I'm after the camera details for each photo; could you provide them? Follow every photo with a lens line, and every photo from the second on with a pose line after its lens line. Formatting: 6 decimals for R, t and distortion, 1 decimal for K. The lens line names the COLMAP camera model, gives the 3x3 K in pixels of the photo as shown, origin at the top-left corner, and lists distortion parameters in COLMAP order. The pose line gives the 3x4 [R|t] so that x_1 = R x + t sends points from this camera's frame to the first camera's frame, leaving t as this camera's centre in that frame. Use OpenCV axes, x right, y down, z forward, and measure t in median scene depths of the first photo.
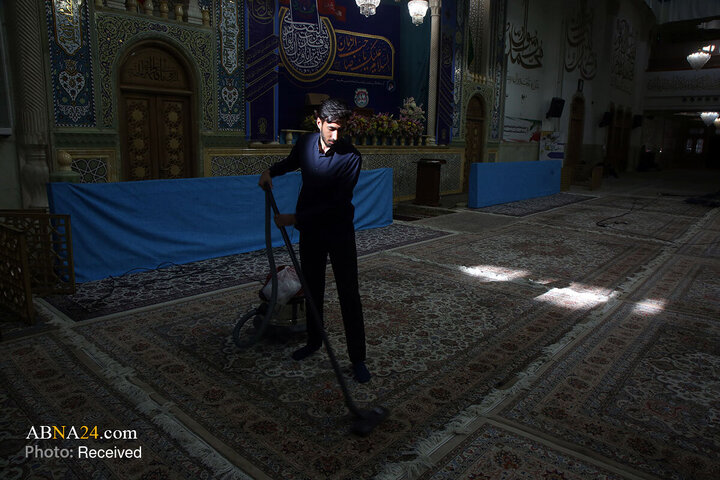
lens RADIAL K [[501.8, 0, 330.8], [0, 501.8, 238.3], [0, 0, 1]] dist [-0.069144, 0.004125]
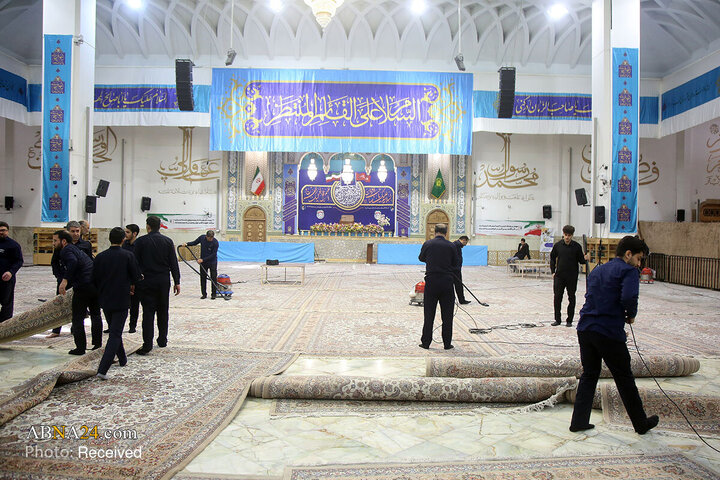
lens RADIAL K [[600.2, 0, 360.0], [0, 600.2, 240.0], [0, 0, 1]] dist [-0.094113, 0.125959]
pose [[0.645907, -0.002217, -0.763413, 2.752829], [-0.154847, 0.978828, -0.133855, 0.246586], [0.747547, 0.204670, 0.631888, -0.911271]]
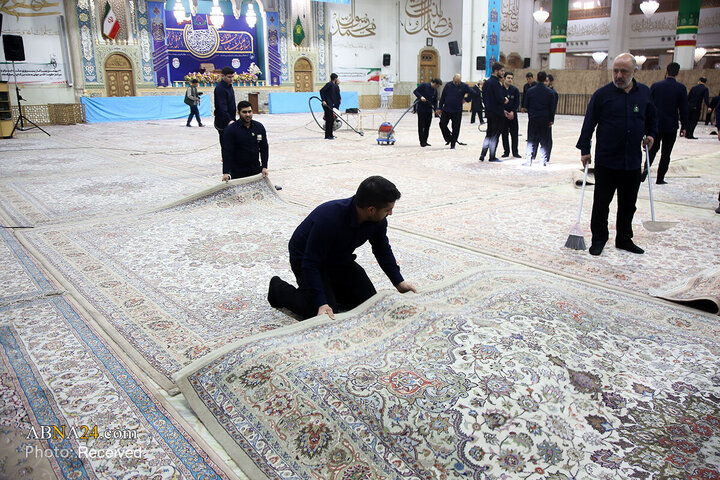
lens RADIAL K [[600.2, 0, 360.0], [0, 600.2, 240.0], [0, 0, 1]] dist [-0.094113, 0.125959]
pose [[0.988711, 0.010503, -0.149467, 1.300890], [-0.002434, 0.998534, 0.054065, 0.424116], [0.149816, -0.053091, 0.987287, -1.879378]]
